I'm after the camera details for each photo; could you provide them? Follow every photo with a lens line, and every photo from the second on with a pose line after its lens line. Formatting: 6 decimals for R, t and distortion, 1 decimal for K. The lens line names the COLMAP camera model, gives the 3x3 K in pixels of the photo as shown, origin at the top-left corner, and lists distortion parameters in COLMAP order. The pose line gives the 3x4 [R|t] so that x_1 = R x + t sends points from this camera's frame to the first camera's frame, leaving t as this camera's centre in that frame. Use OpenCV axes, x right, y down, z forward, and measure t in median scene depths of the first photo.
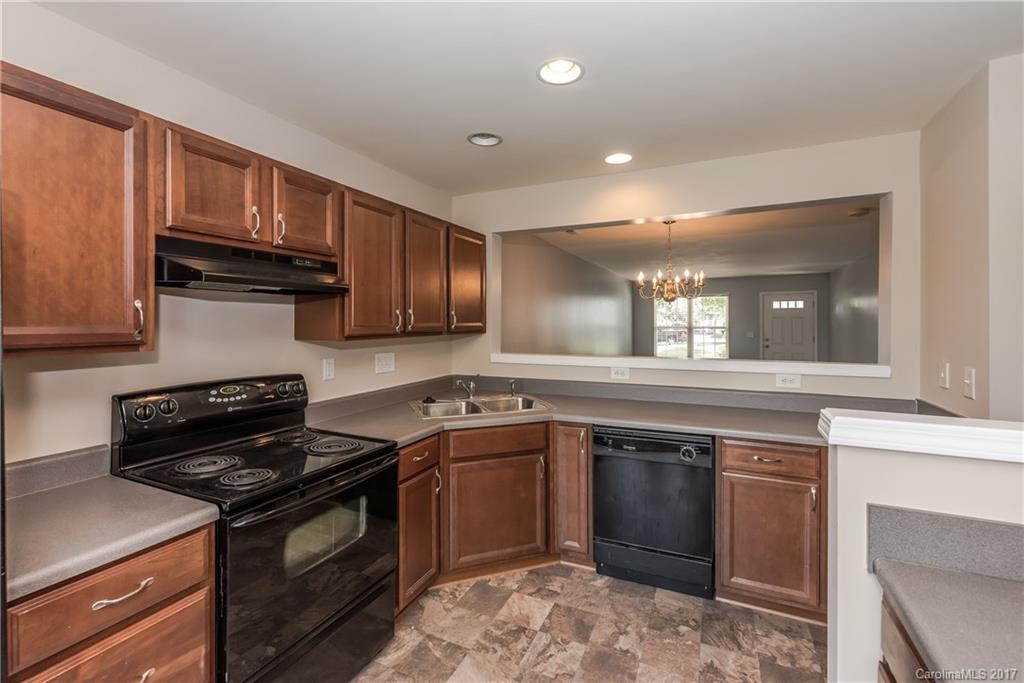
lens RADIAL K [[443.3, 0, 510.8], [0, 443.3, 325.9], [0, 0, 1]] dist [-0.001086, -0.001229]
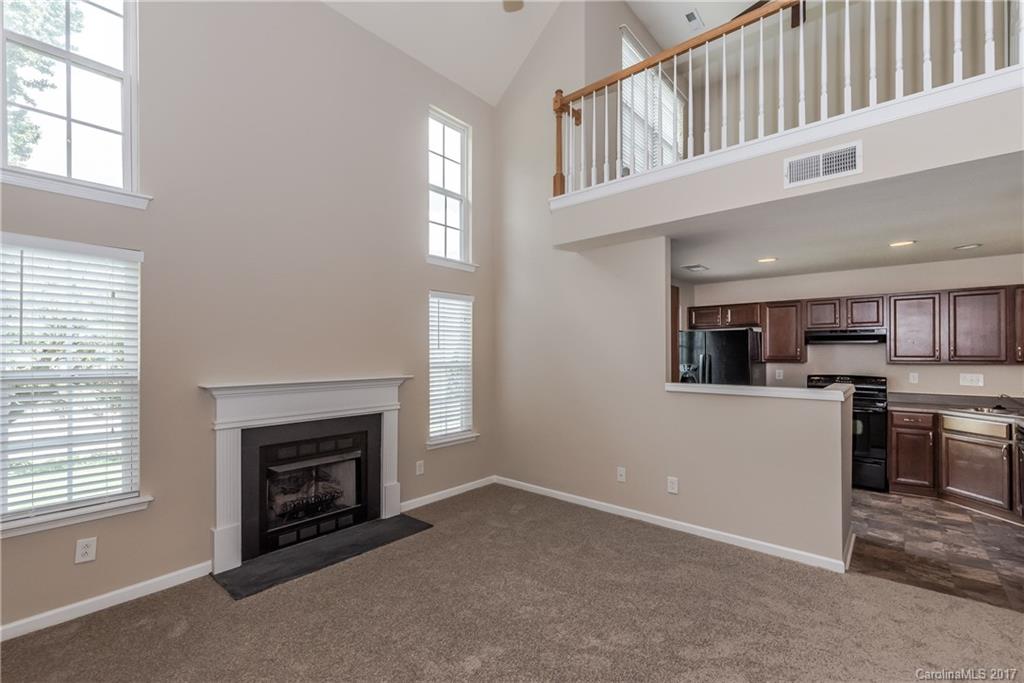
lens RADIAL K [[443.3, 0, 516.4], [0, 443.3, 351.3], [0, 0, 1]] dist [-0.001086, -0.001229]
pose [[-0.252034, 0.002653, -0.967715, 2.280523], [-0.004138, 0.999984, 0.003819, -0.025435], [0.967710, 0.004967, -0.252019, -0.269026]]
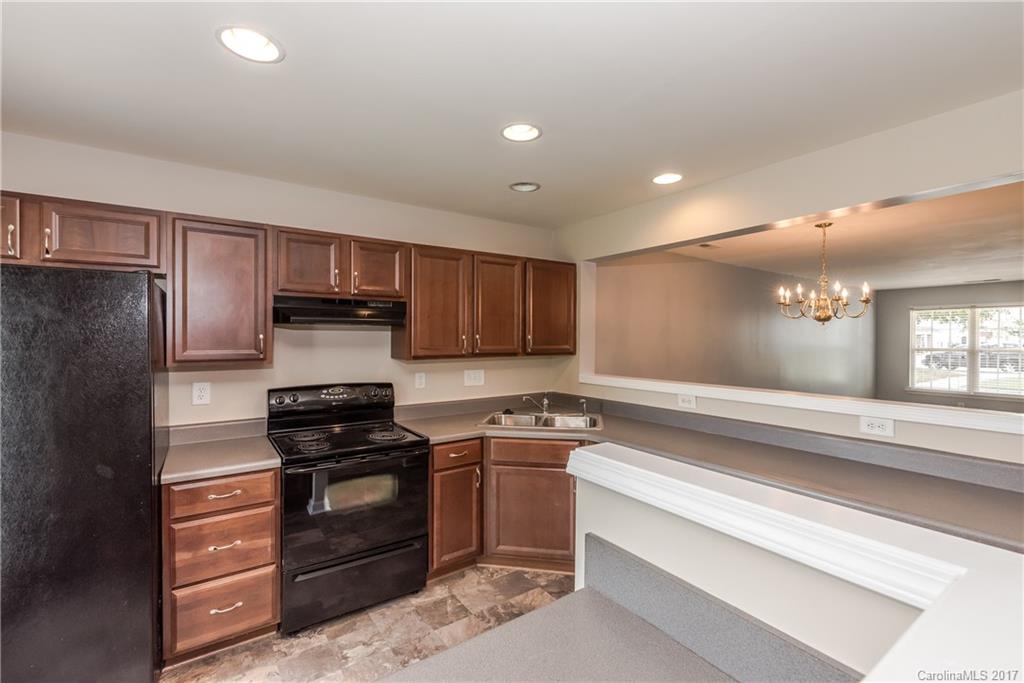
lens RADIAL K [[443.3, 0, 513.6], [0, 443.3, 345.0], [0, 0, 1]] dist [-0.001086, -0.001229]
pose [[0.871106, 0.013526, -0.490909, 0.547959], [-0.009872, 0.999901, 0.010034, -0.027814], [0.490996, -0.003895, 0.871153, -0.011816]]
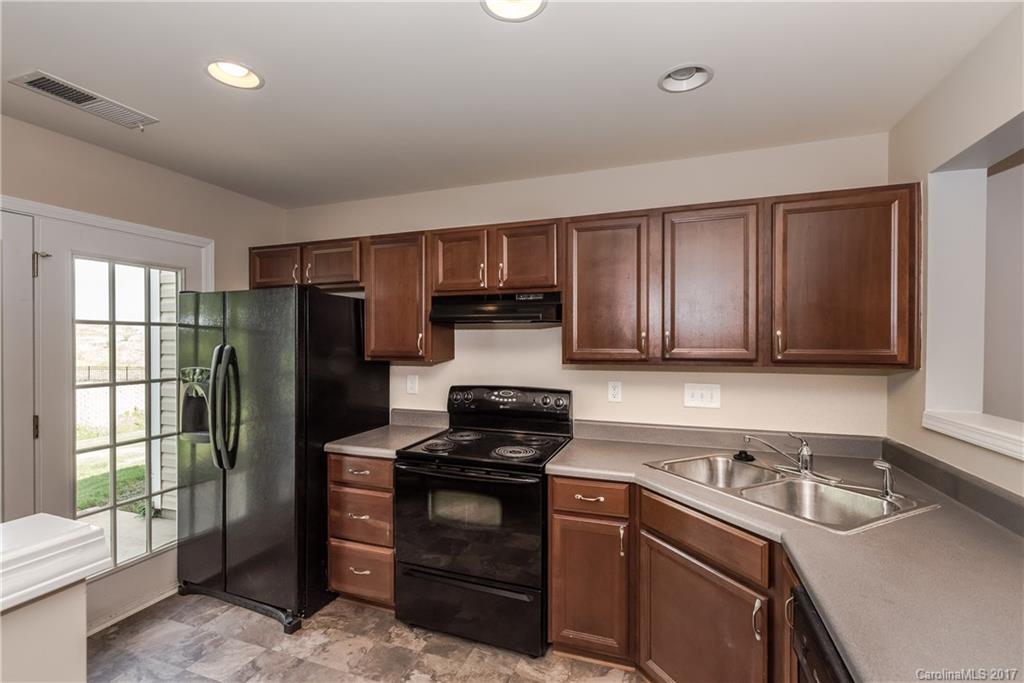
lens RADIAL K [[443.3, 0, 507.2], [0, 443.3, 346.5], [0, 0, 1]] dist [-0.001086, -0.001229]
pose [[0.098655, 0.013909, -0.995025, 0.670772], [-0.009814, 0.999867, 0.013004, -0.020275], [0.995073, 0.008483, 0.098778, 0.752853]]
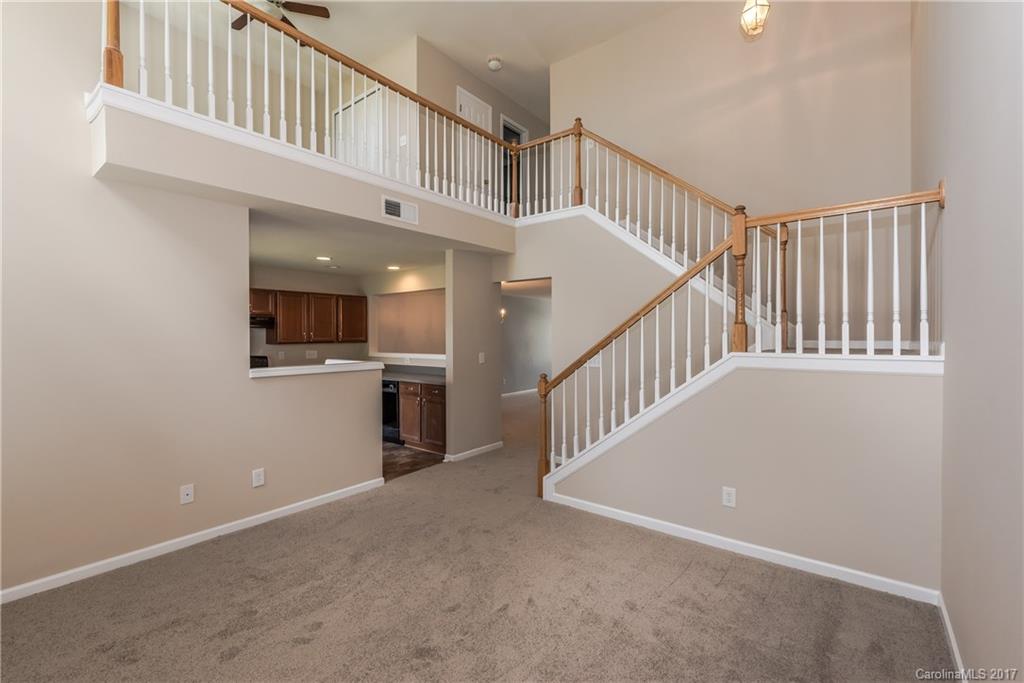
lens RADIAL K [[443.3, 0, 495.6], [0, 443.3, 337.6], [0, 0, 1]] dist [-0.001086, -0.001229]
pose [[0.972307, 0.003303, -0.233685, 1.680318], [-0.003441, 0.999994, -0.000182, -0.014382], [0.233683, 0.000981, 0.972312, -1.475710]]
